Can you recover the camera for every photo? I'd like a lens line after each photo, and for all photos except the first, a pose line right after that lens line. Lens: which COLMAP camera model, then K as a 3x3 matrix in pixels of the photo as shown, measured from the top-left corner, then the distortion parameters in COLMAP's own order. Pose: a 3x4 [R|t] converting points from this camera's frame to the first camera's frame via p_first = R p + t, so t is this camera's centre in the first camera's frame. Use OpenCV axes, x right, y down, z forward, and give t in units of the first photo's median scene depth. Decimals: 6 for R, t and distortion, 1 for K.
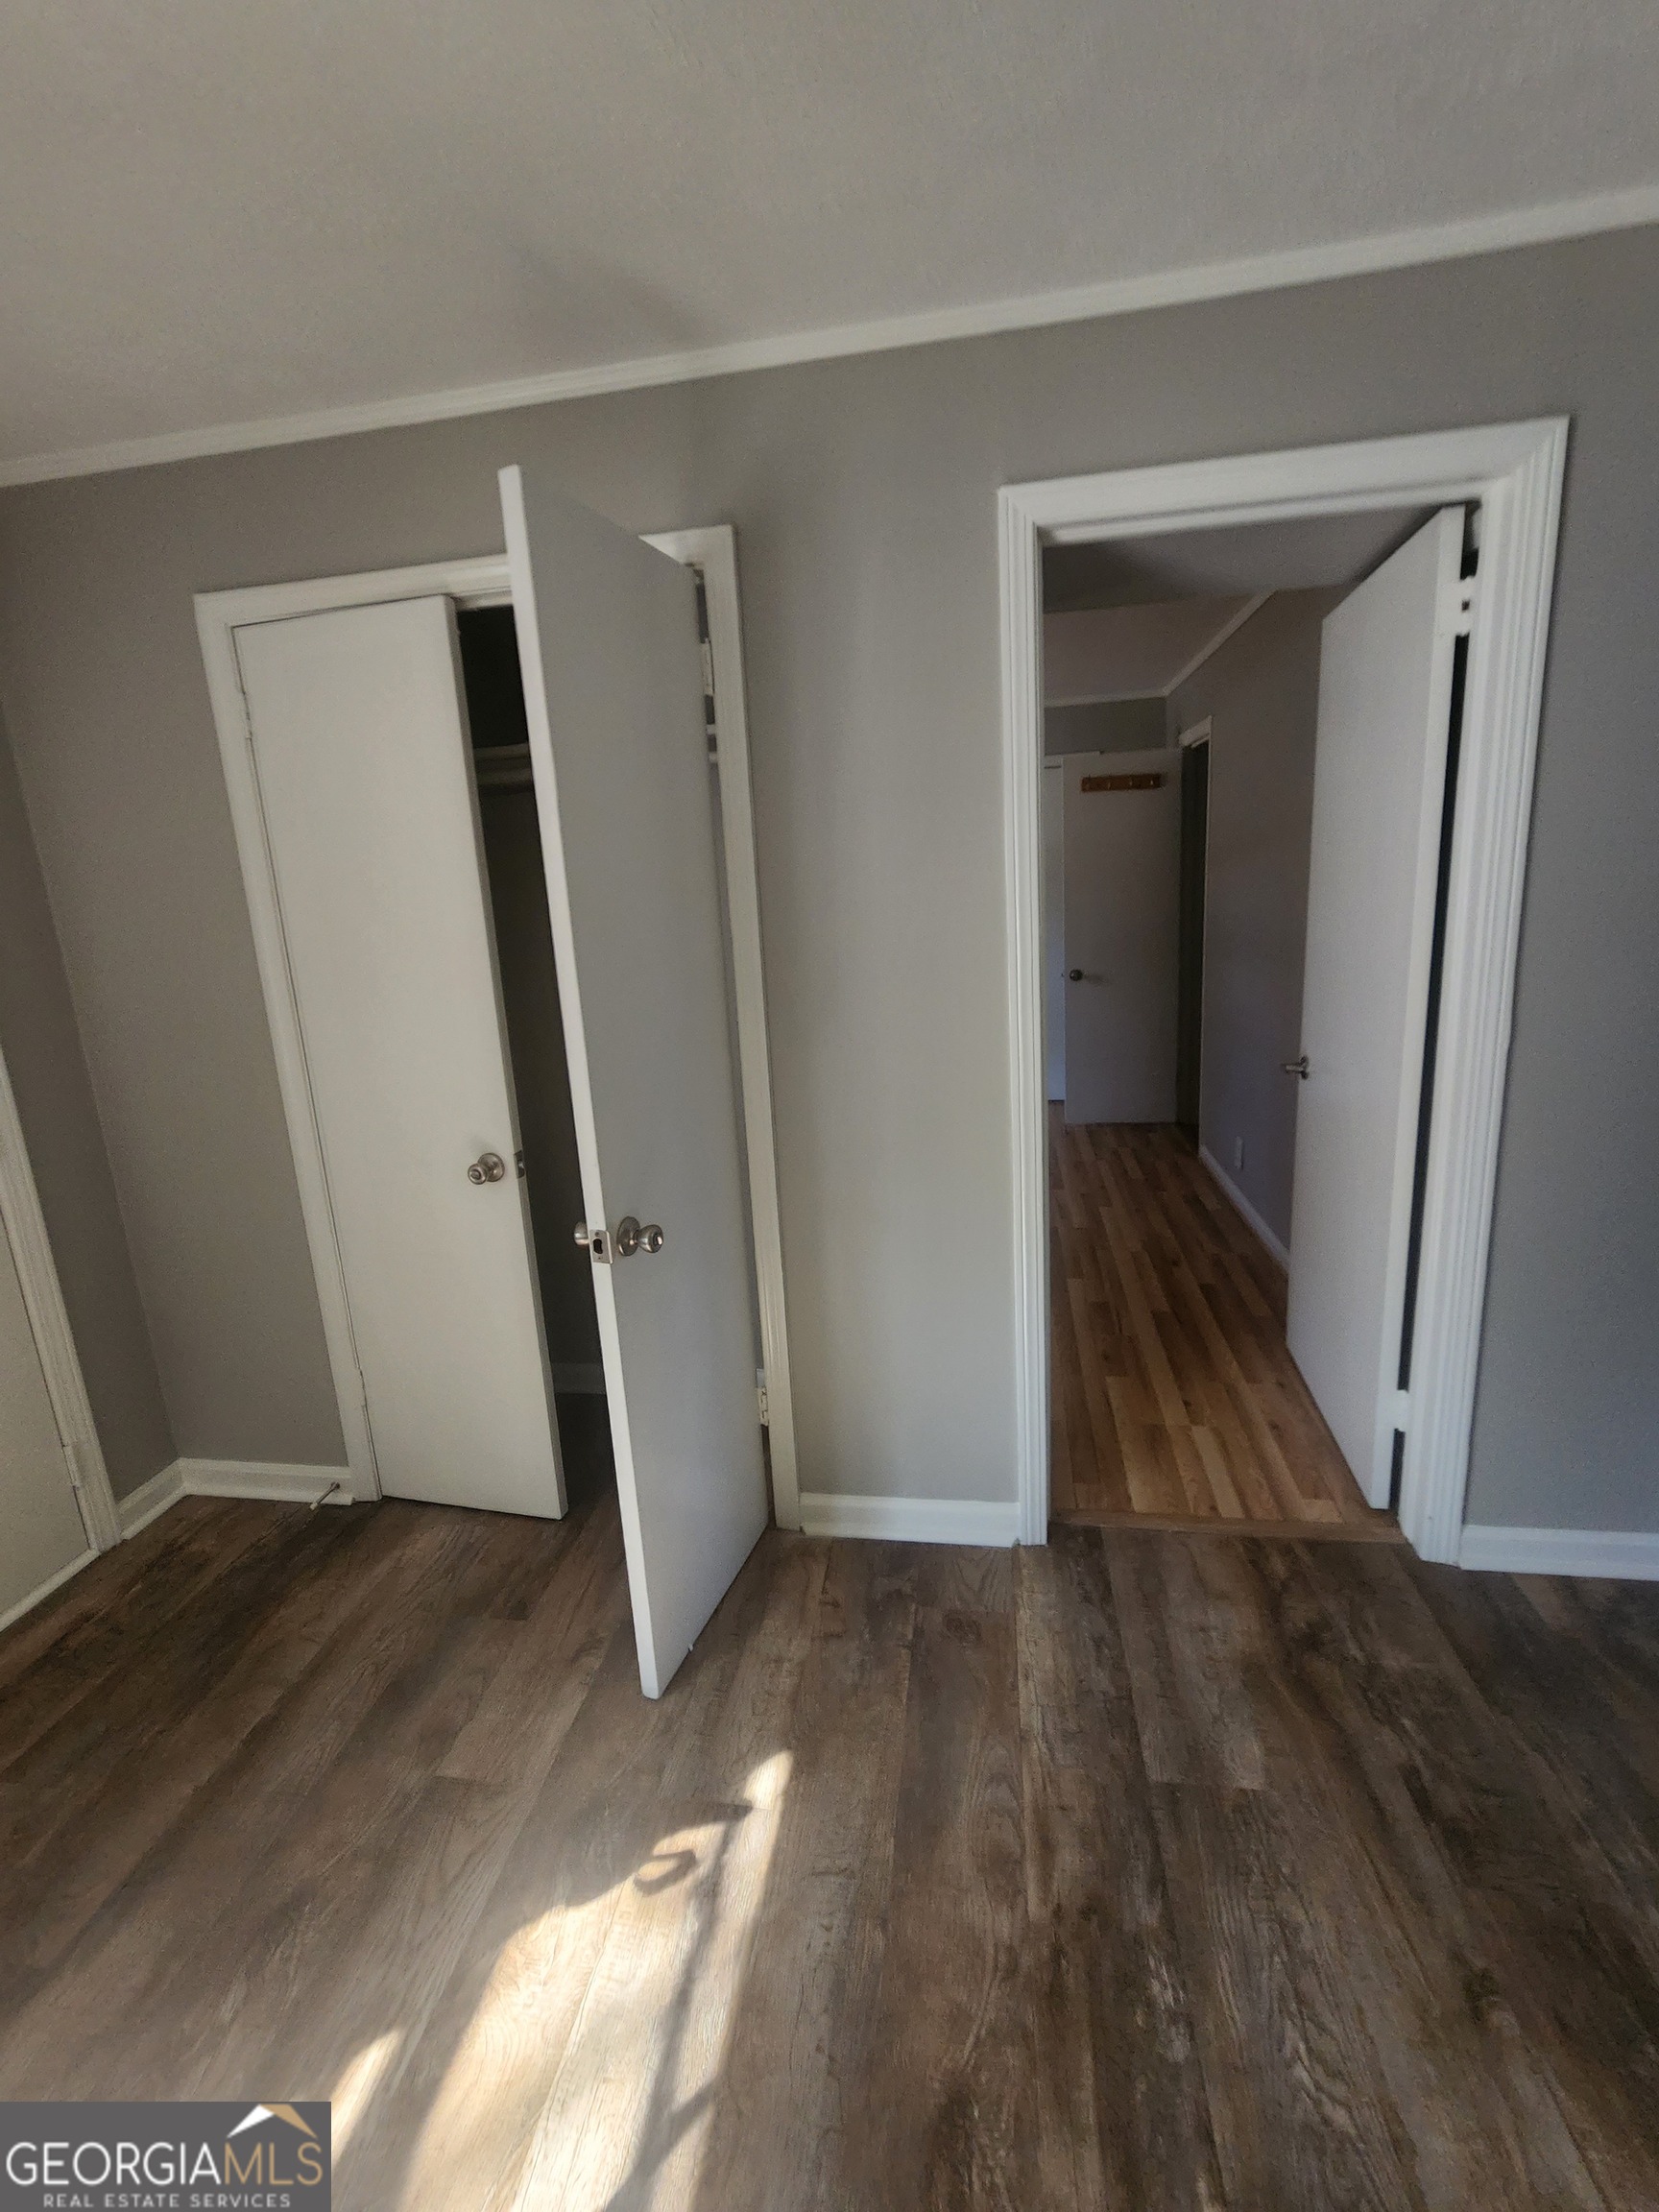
lens RADIAL K [[906.6, 0, 824.6], [0, 906.6, 1101.6], [0, 0, 1]] dist [-0.004357, -0.001136]
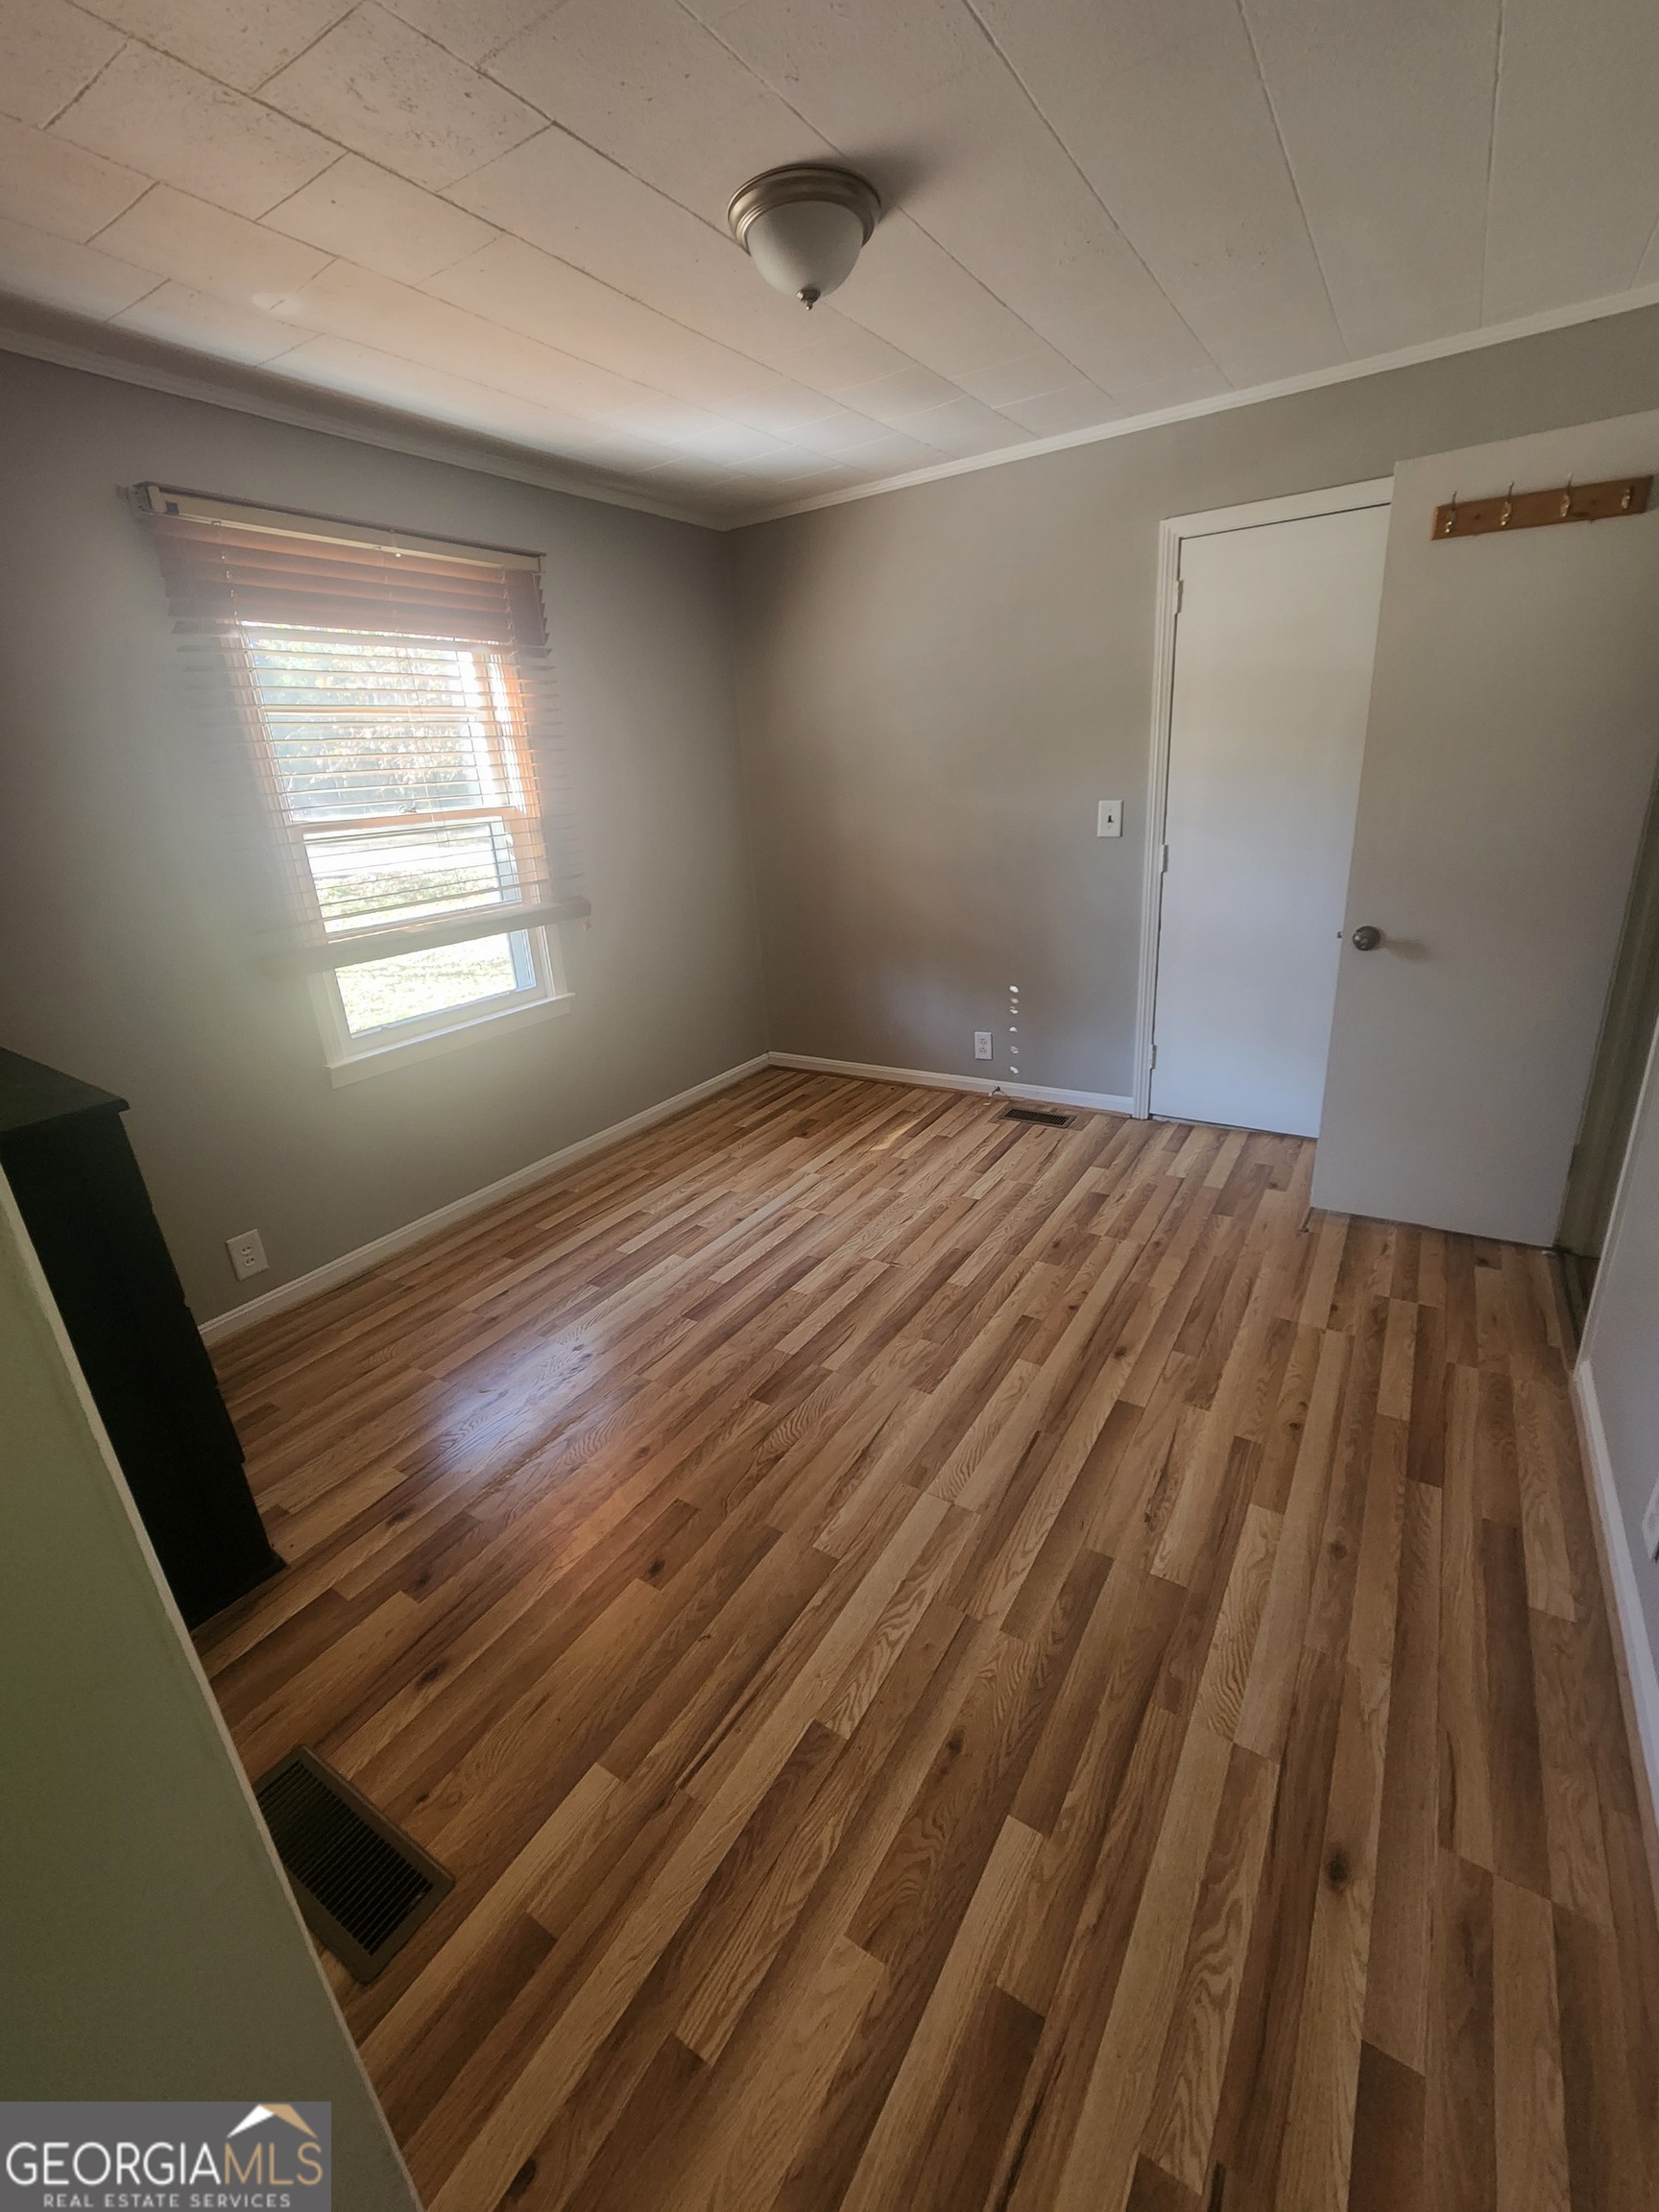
lens RADIAL K [[906.6, 0, 834.7], [0, 906.6, 1102.9], [0, 0, 1]] dist [-0.004357, -0.001136]
pose [[0.928410, 0.125395, -0.349758, 0.215179], [-0.075269, 0.985286, 0.153449, -0.117821], [0.363854, -0.116138, 0.924187, 0.472350]]
